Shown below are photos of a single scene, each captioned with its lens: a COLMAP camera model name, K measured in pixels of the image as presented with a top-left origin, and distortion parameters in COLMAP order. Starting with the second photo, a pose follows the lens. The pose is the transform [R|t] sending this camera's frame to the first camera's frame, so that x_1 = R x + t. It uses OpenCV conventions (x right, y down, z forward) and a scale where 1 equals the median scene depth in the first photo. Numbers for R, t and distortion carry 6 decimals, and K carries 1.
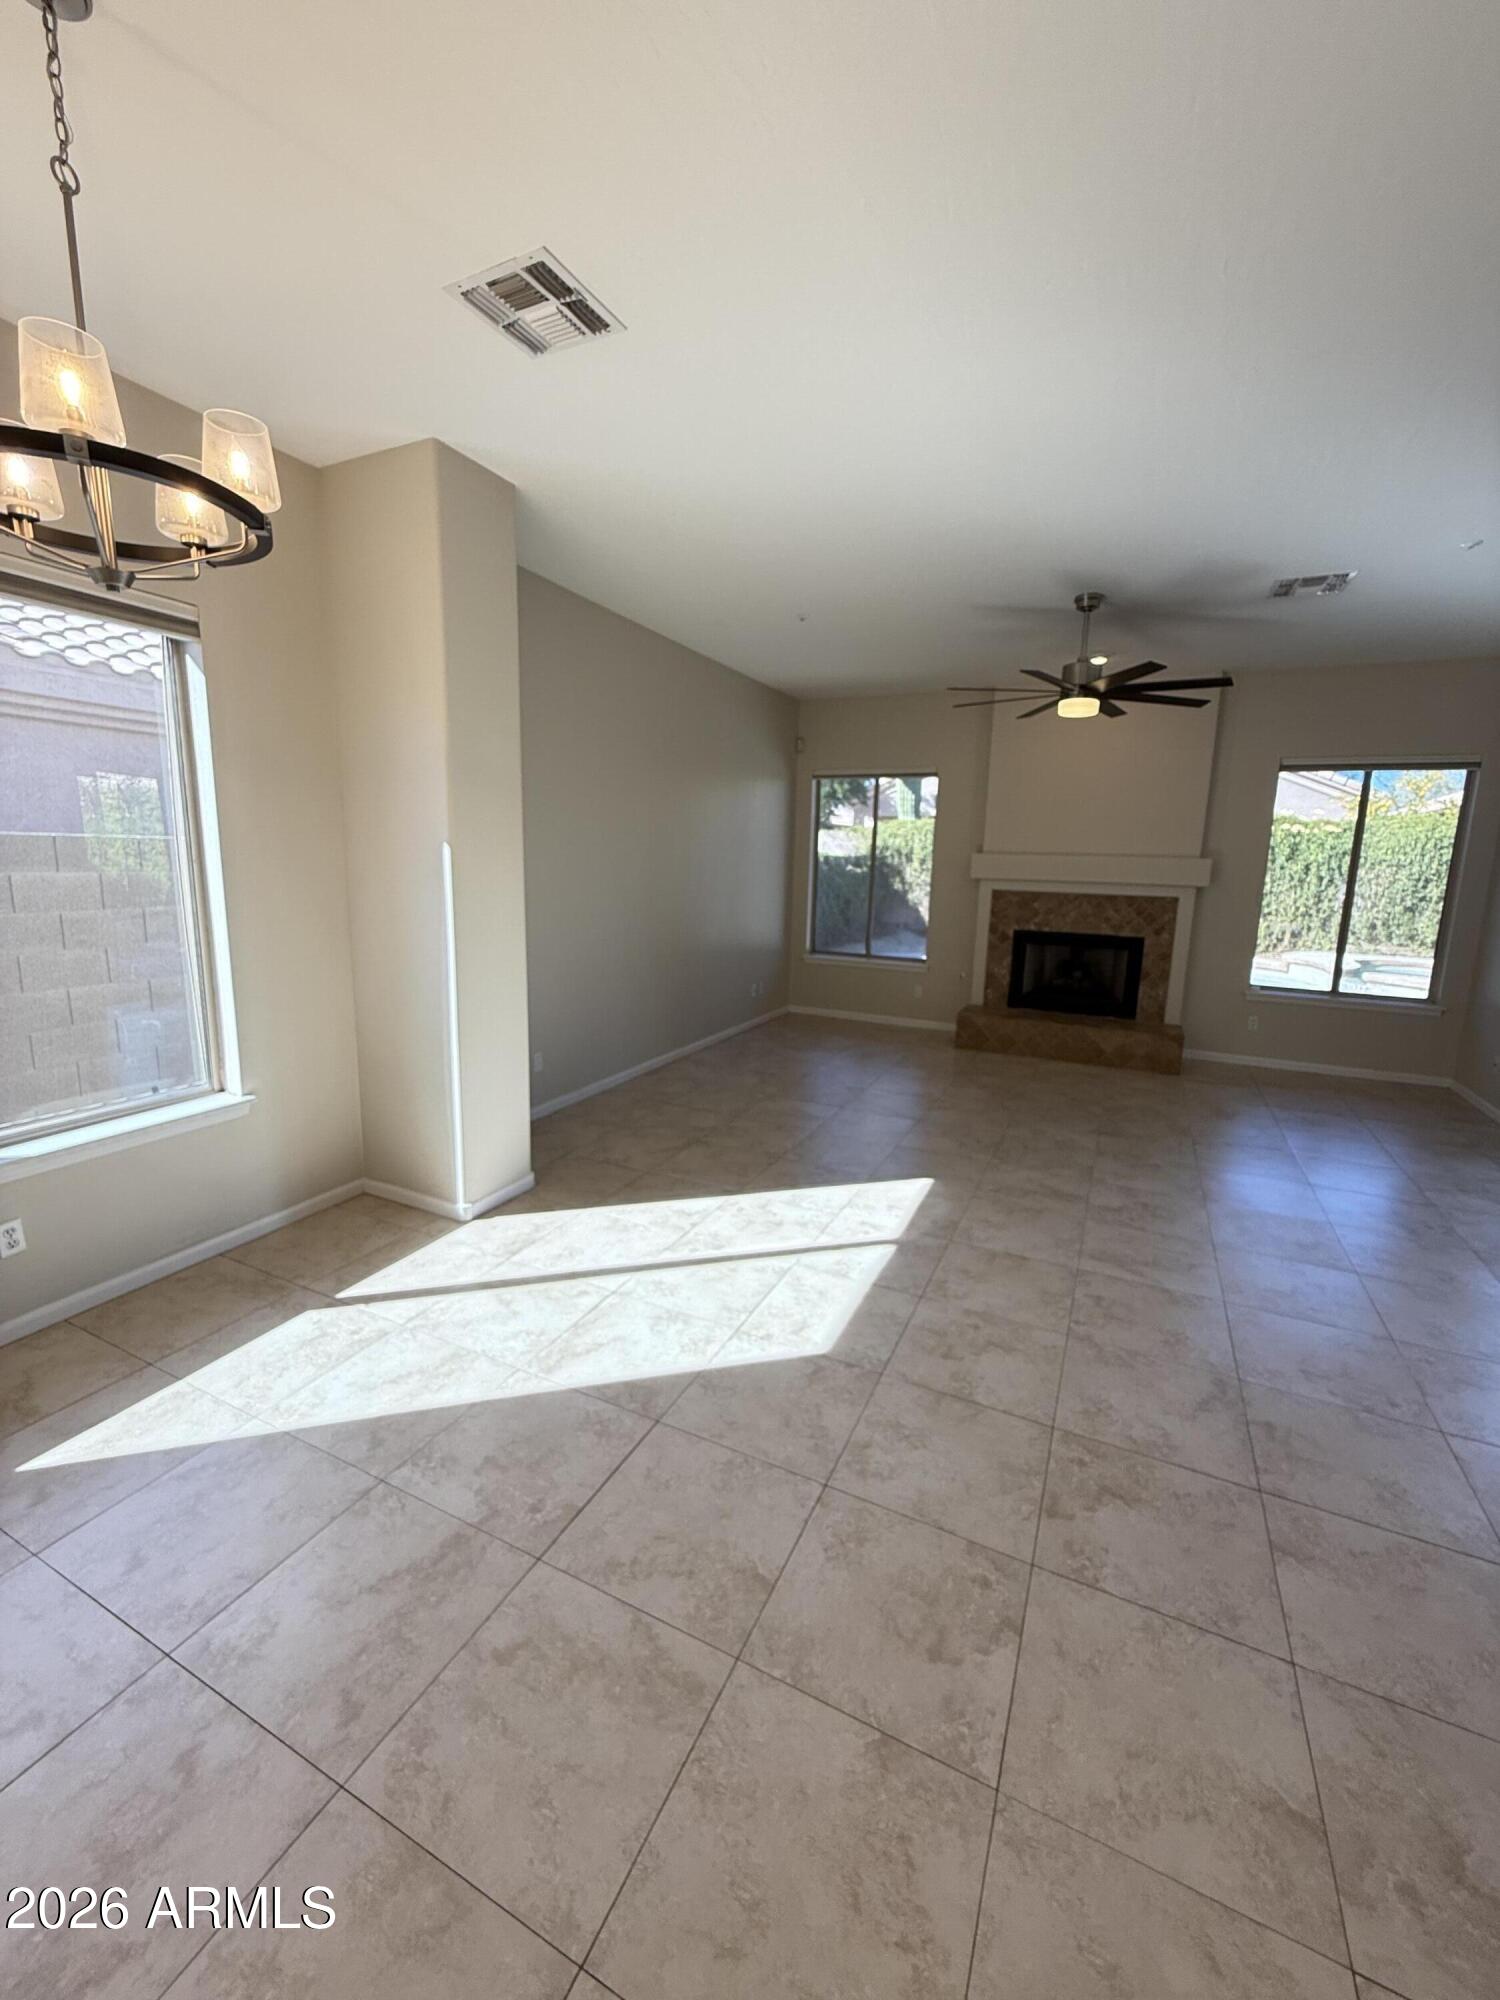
lens RADIAL K [[794.5, 0, 753.3], [0, 794.5, 996.7], [0, 0, 1]] dist [-0.000316, -0.000373]
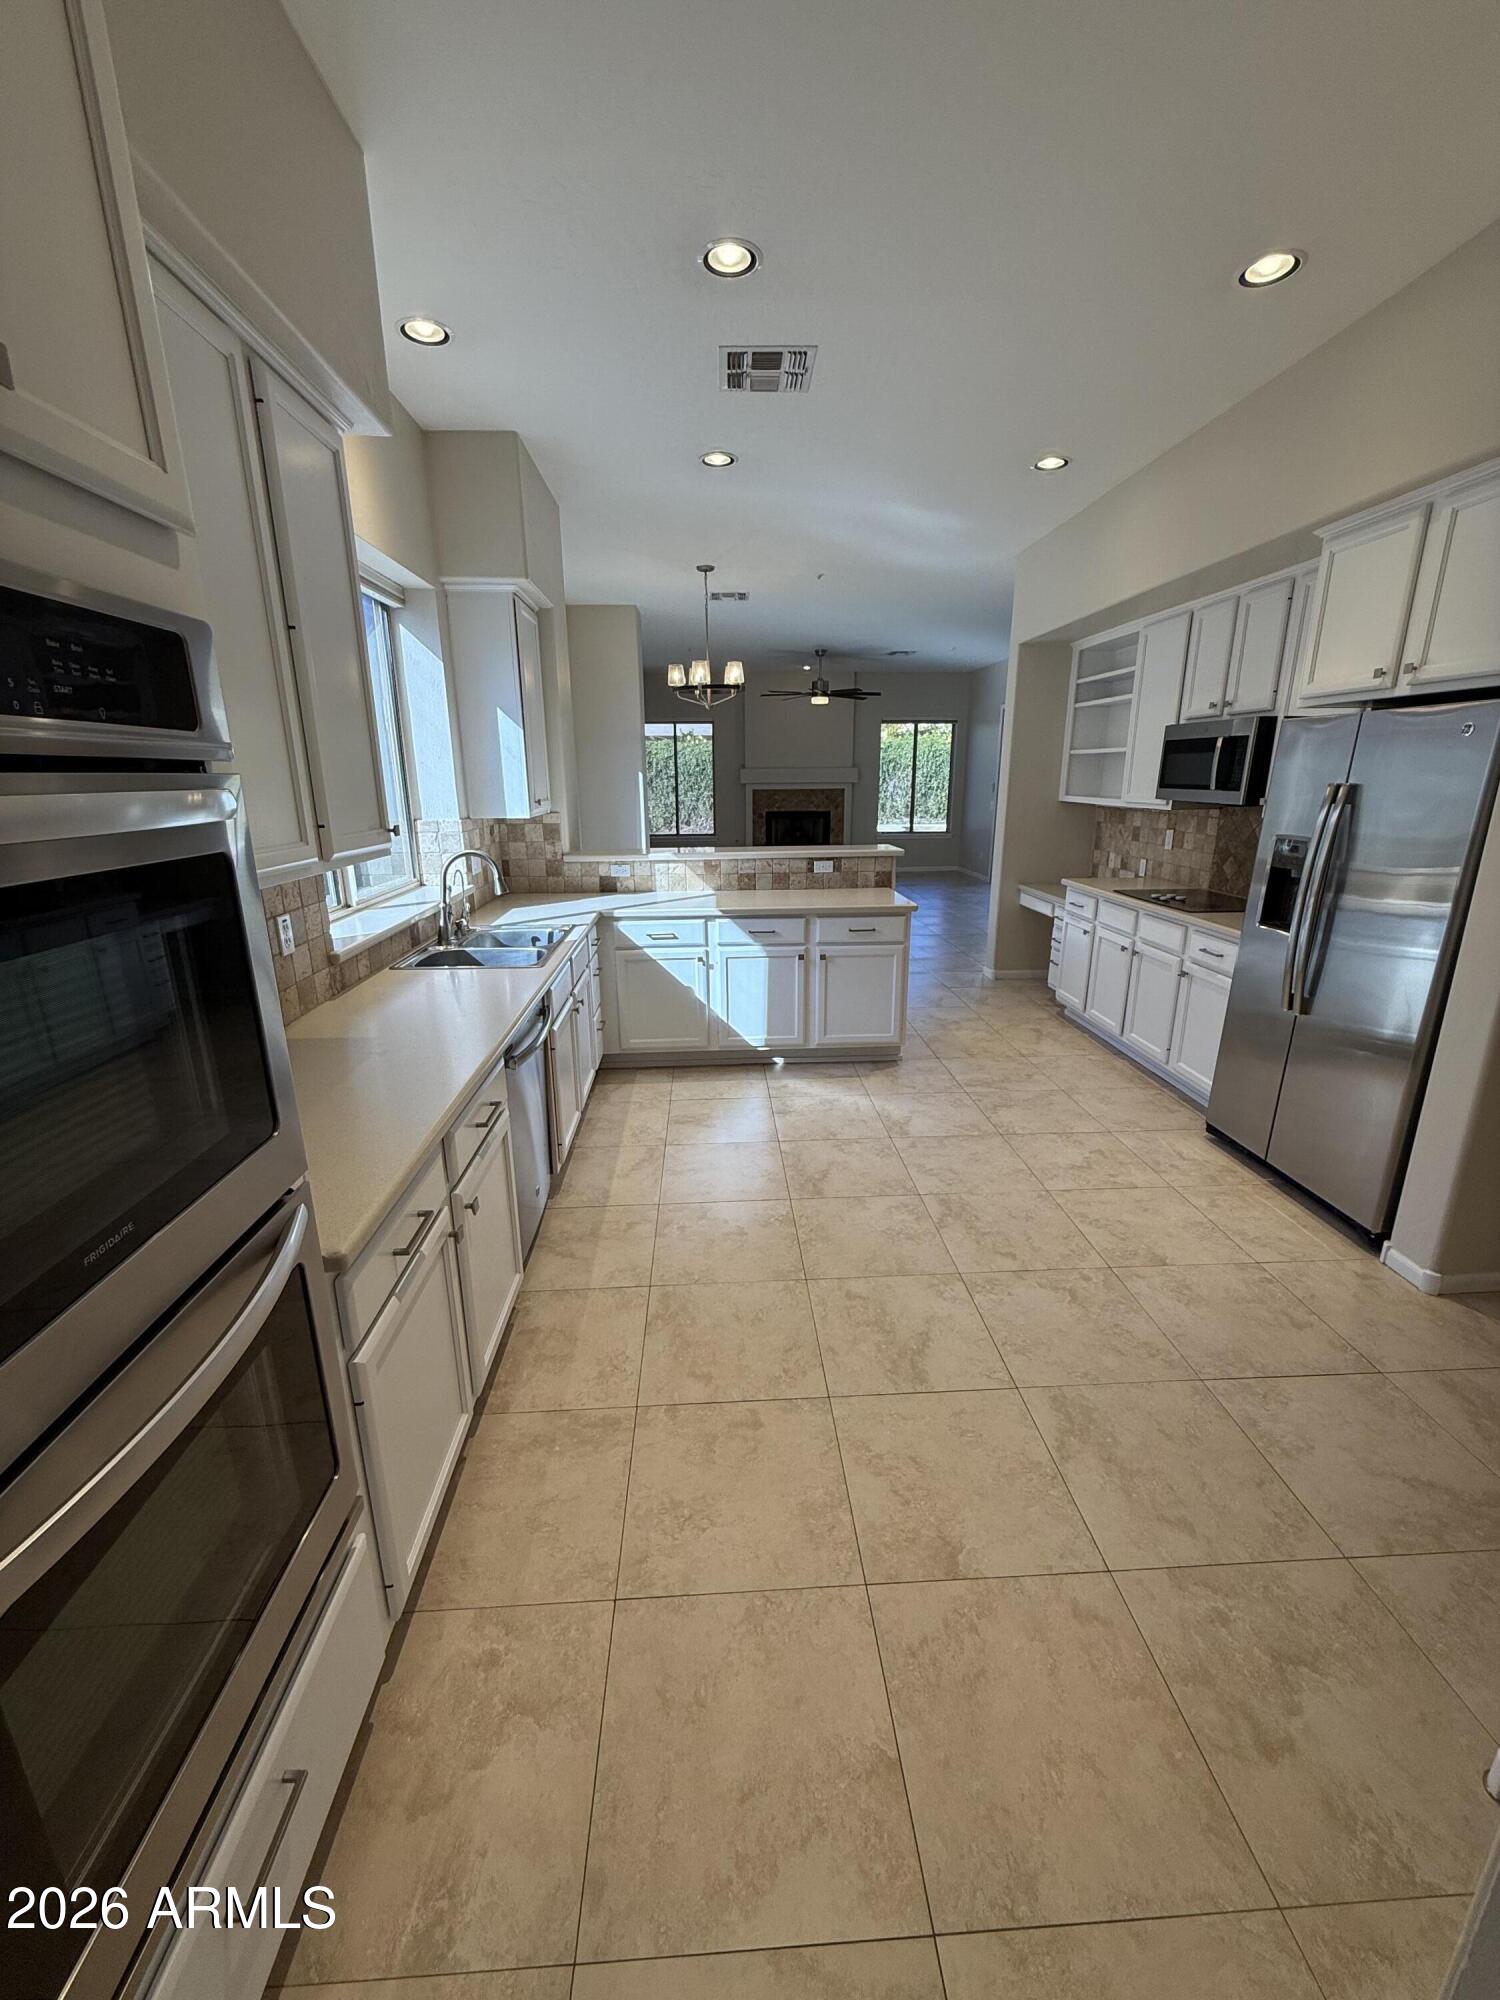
lens RADIAL K [[794.5, 0, 746.1], [0, 794.5, 1001.1], [0, 0, 1]] dist [-0.000316, -0.000373]
pose [[0.877305, -0.163355, 0.451276, -0.643571], [0.114899, 0.984436, 0.132980, 0.102432], [-0.465976, -0.064812, 0.882421, -0.648138]]
